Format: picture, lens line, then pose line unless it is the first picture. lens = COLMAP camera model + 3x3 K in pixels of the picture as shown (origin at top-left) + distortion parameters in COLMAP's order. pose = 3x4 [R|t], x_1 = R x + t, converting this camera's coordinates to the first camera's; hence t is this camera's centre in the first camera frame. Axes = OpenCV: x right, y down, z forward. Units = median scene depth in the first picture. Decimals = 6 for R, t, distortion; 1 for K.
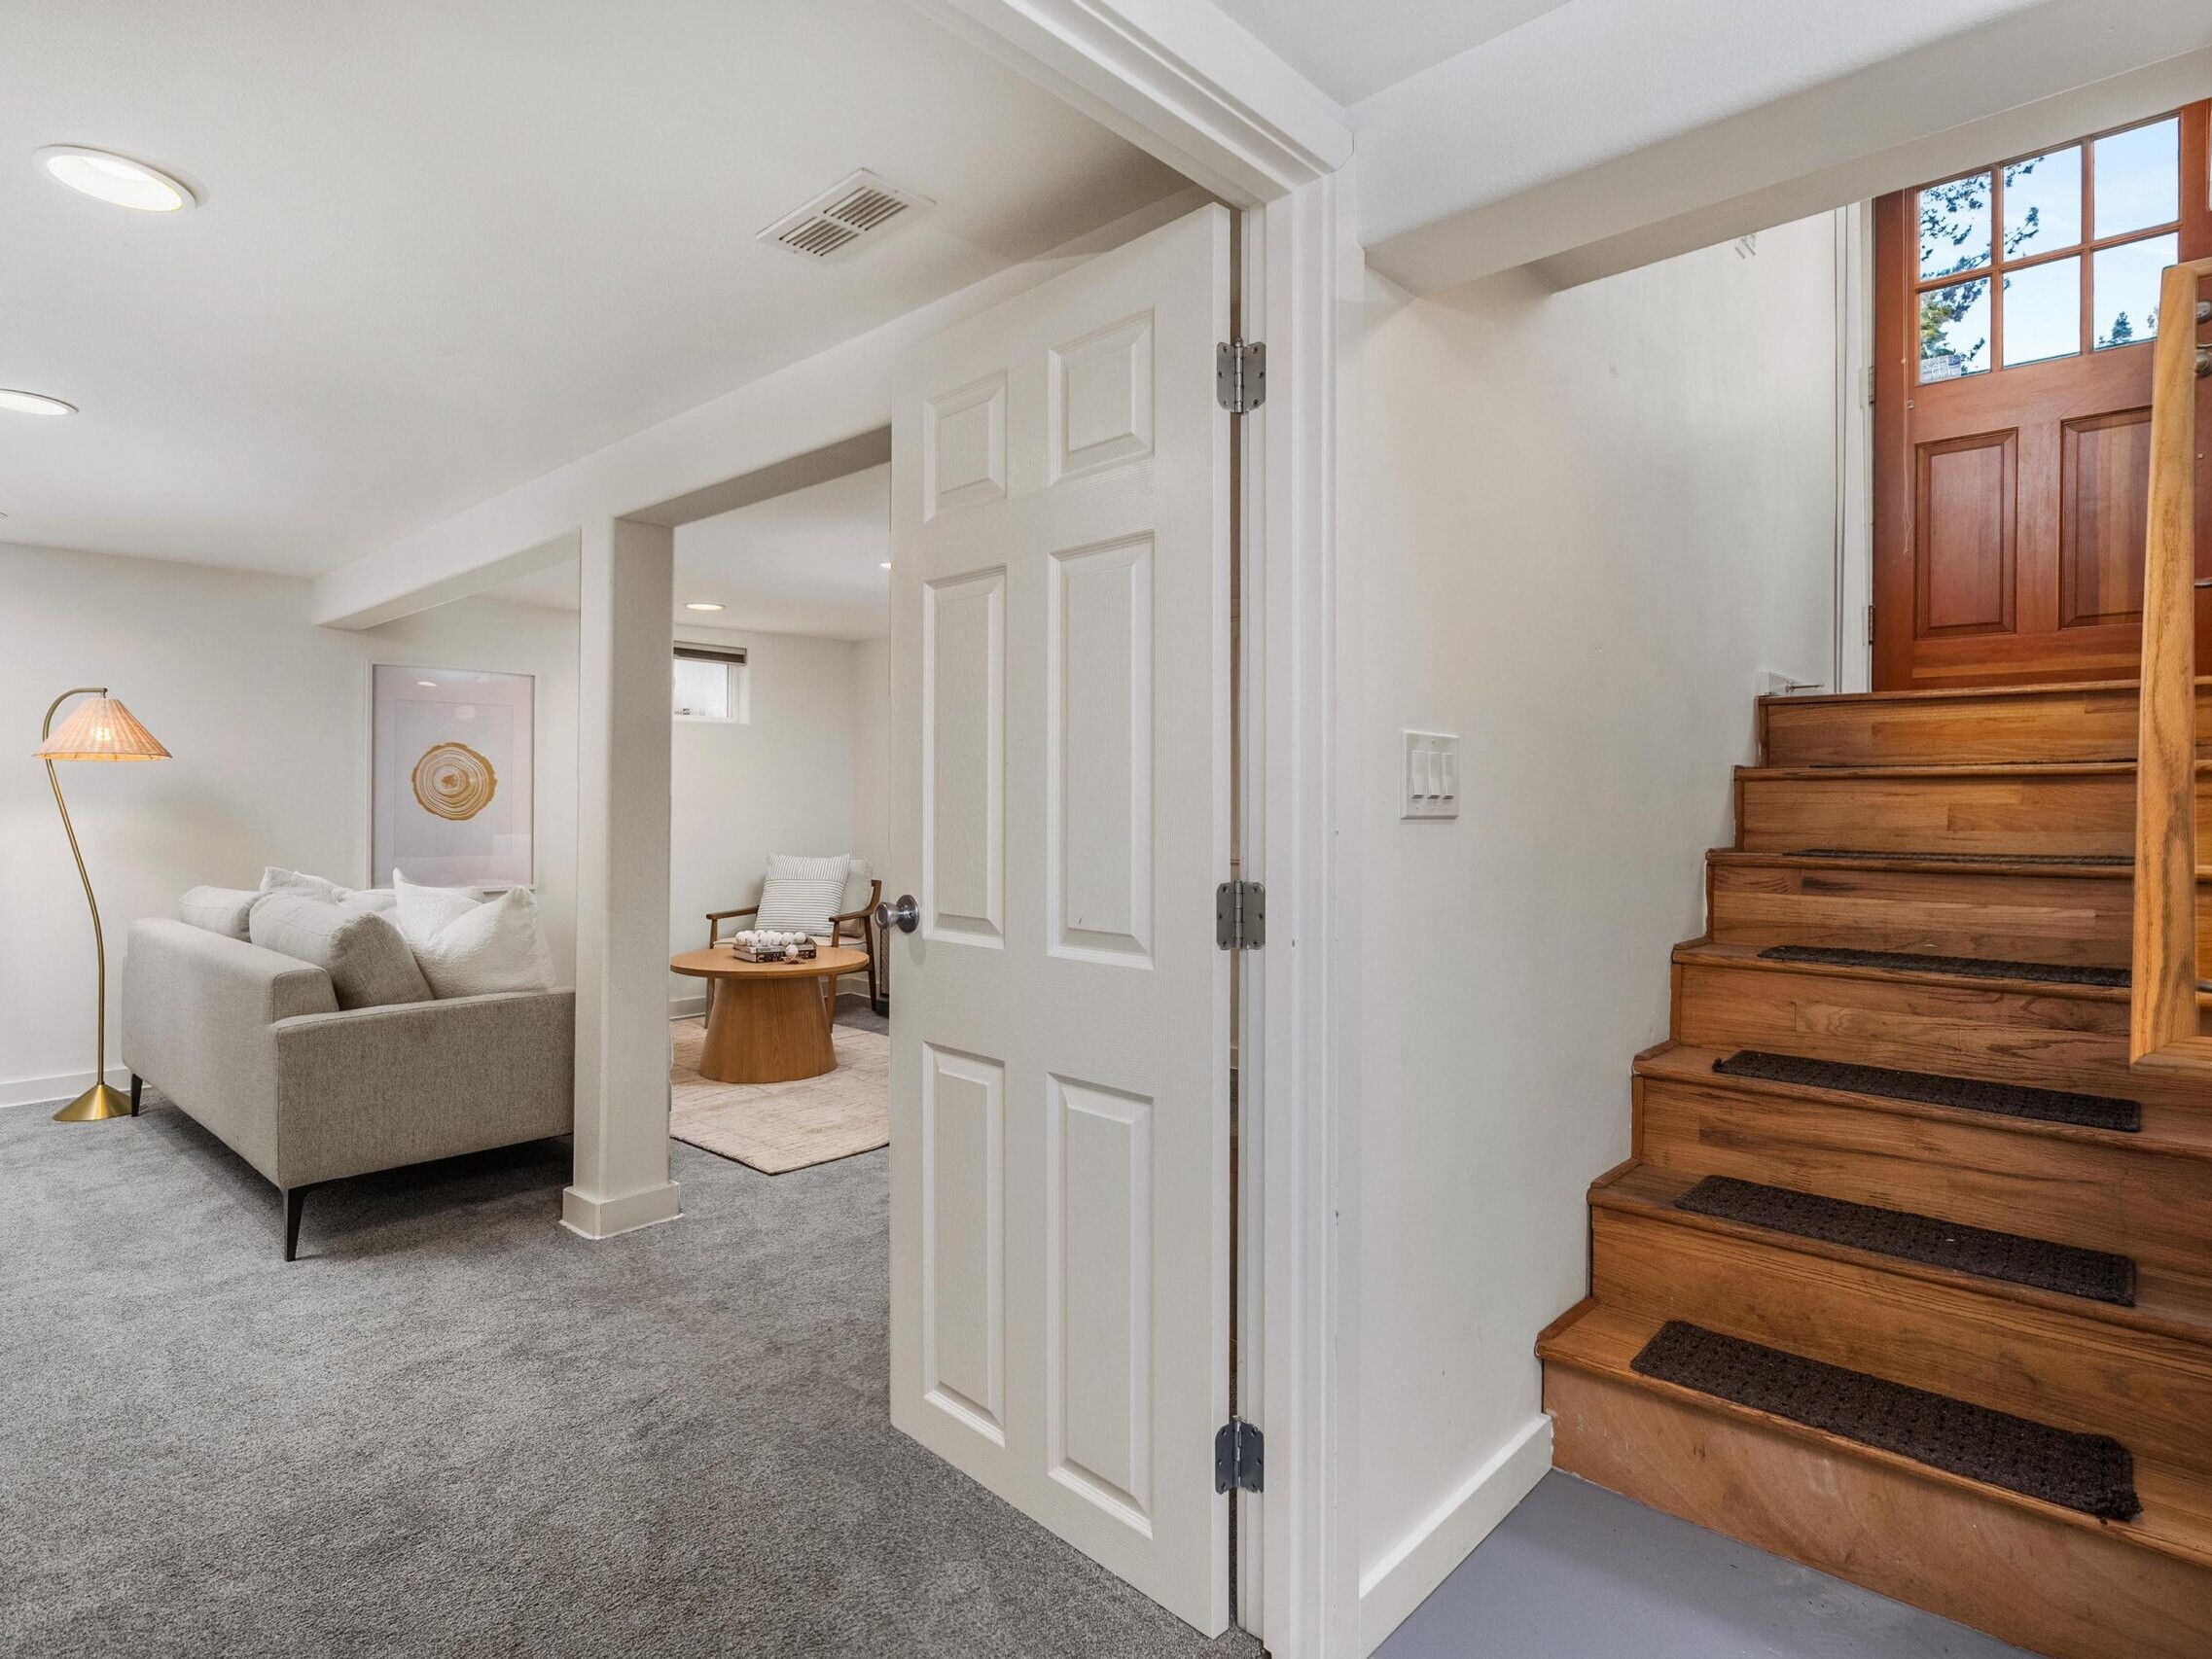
lens RADIAL K [[1187.8, 0, 1106.0], [0, 1187.8, 829.5], [0, 0, 1]] dist [-0.001688, -0.003059]
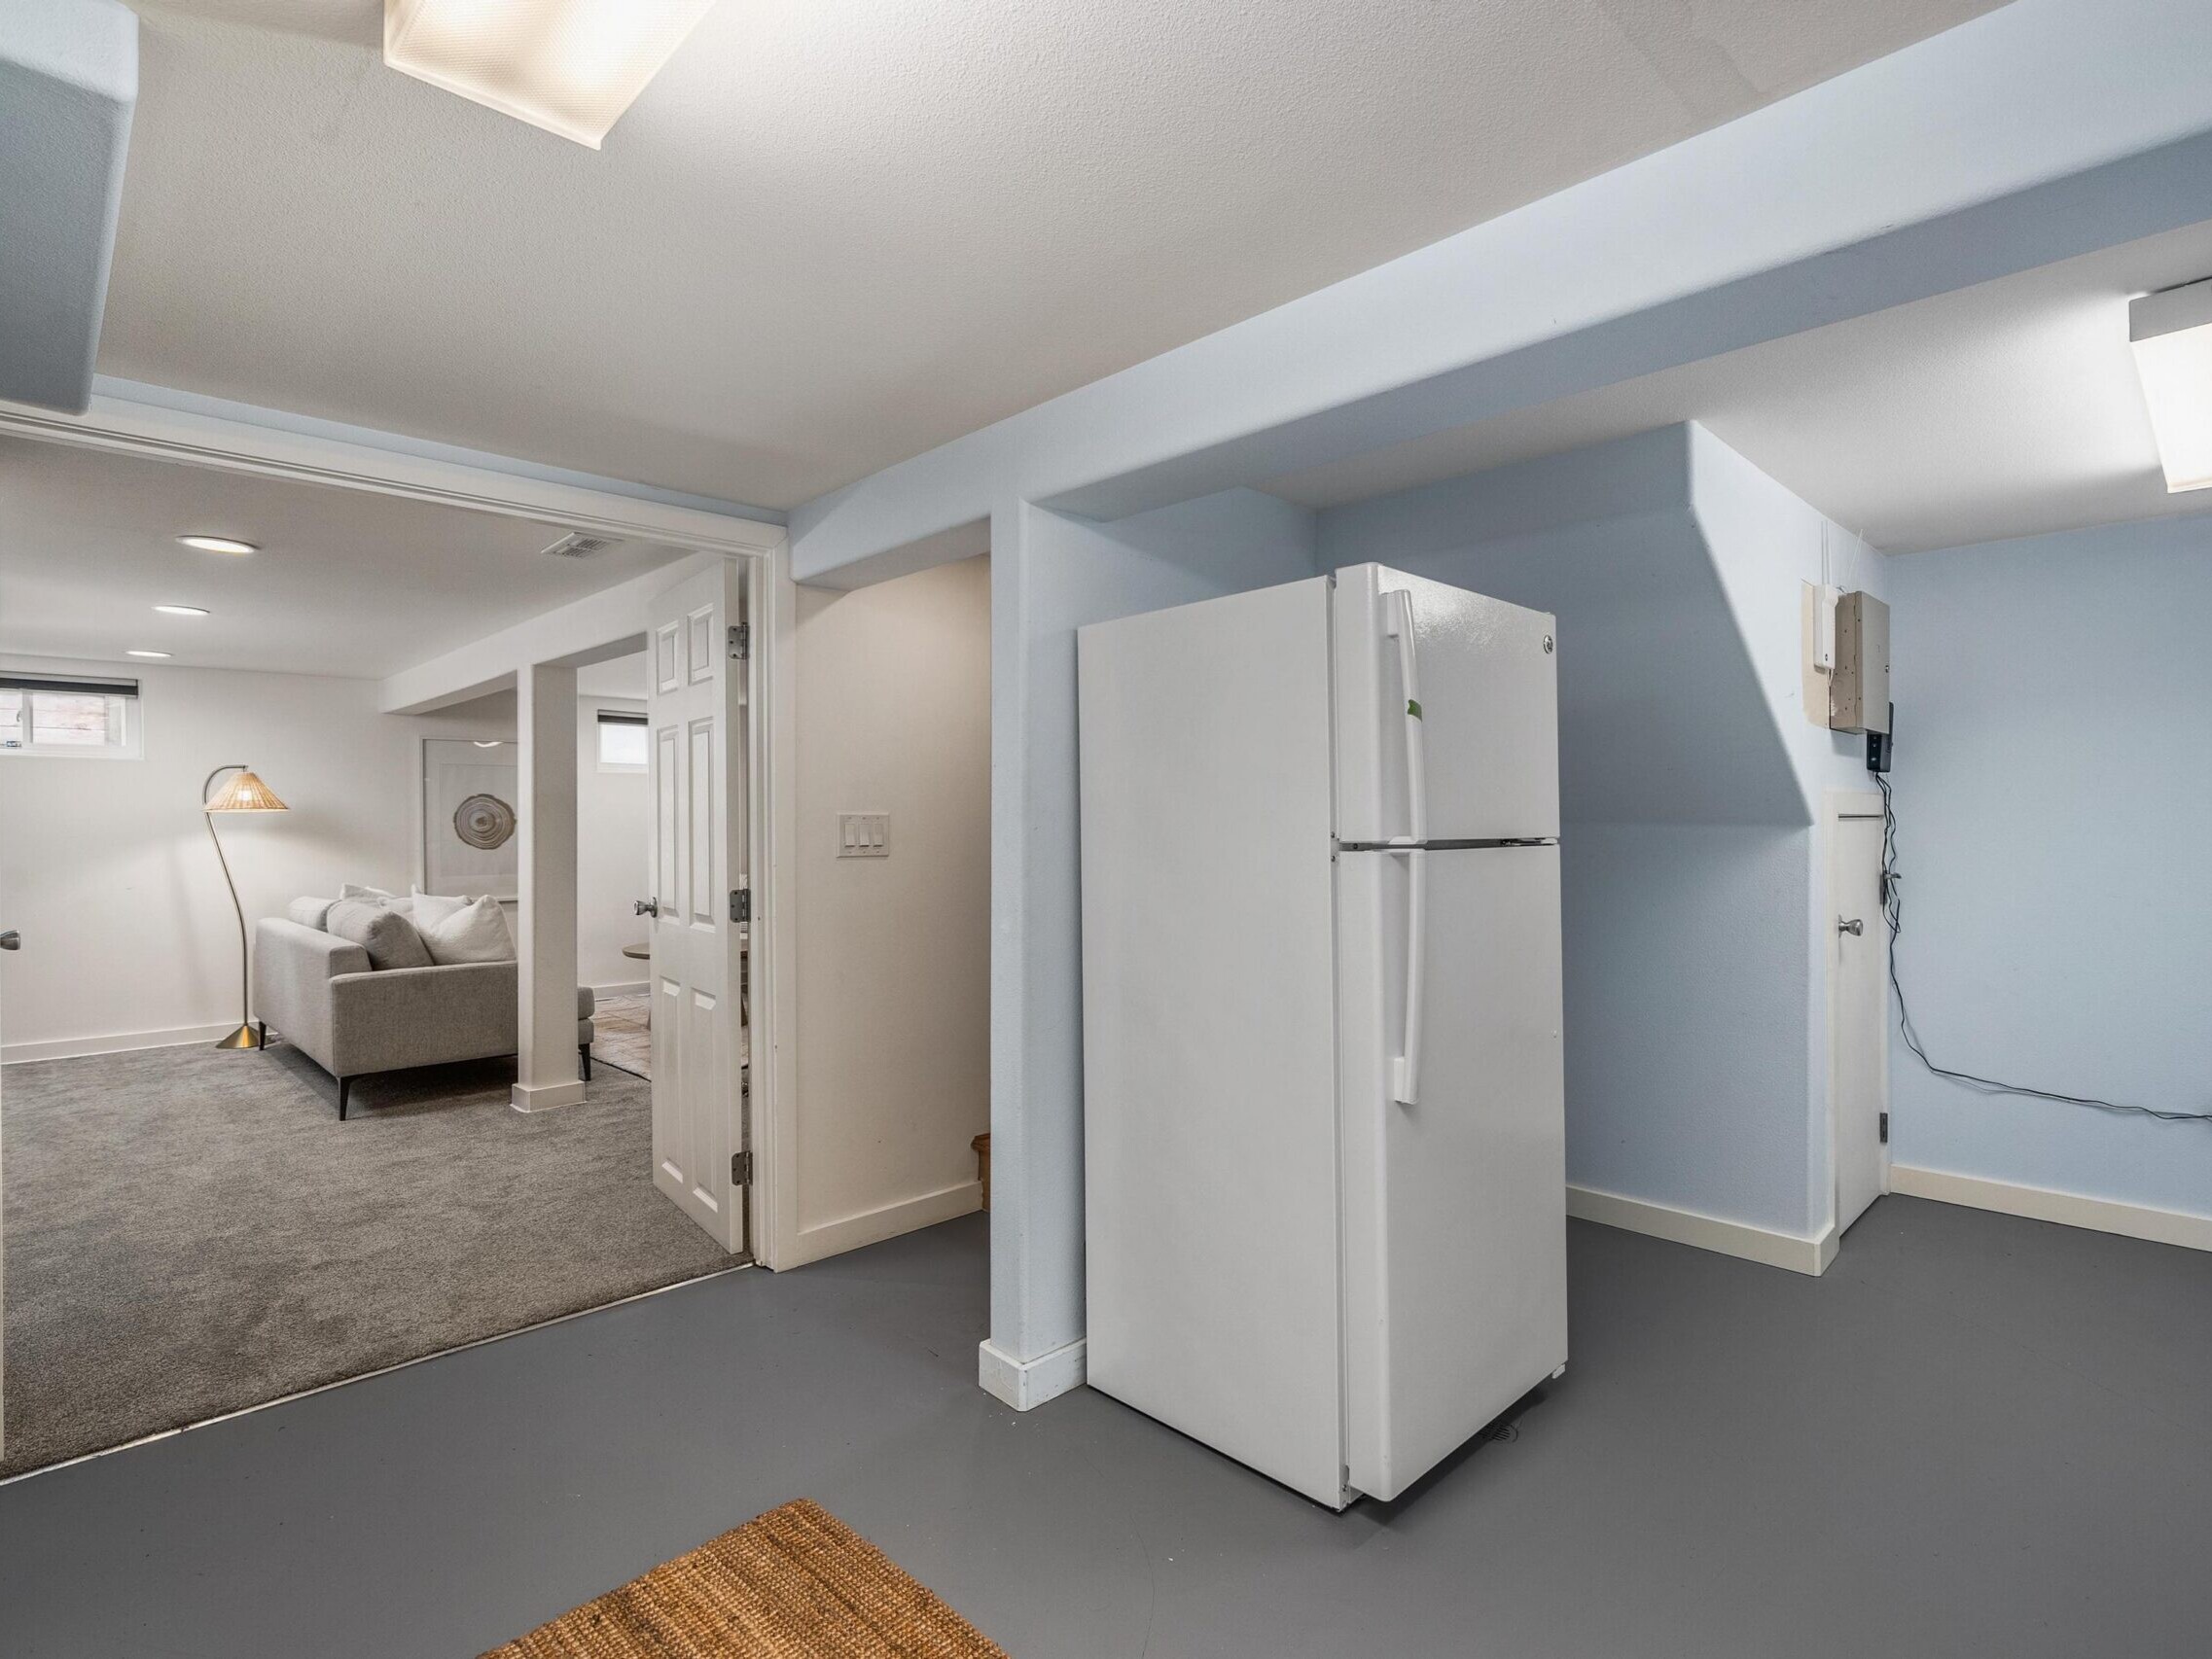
lens RADIAL K [[1125.6, 0, 1106.0], [0, 1125.6, 829.5], [0, 0, 1]] dist [-0.000086, 0.001176]
pose [[0.998024, -0.010989, -0.061871, 0.456960], [0.010405, 0.999898, -0.009744, -0.018391], [0.061972, 0.009081, 0.998037, -0.487103]]
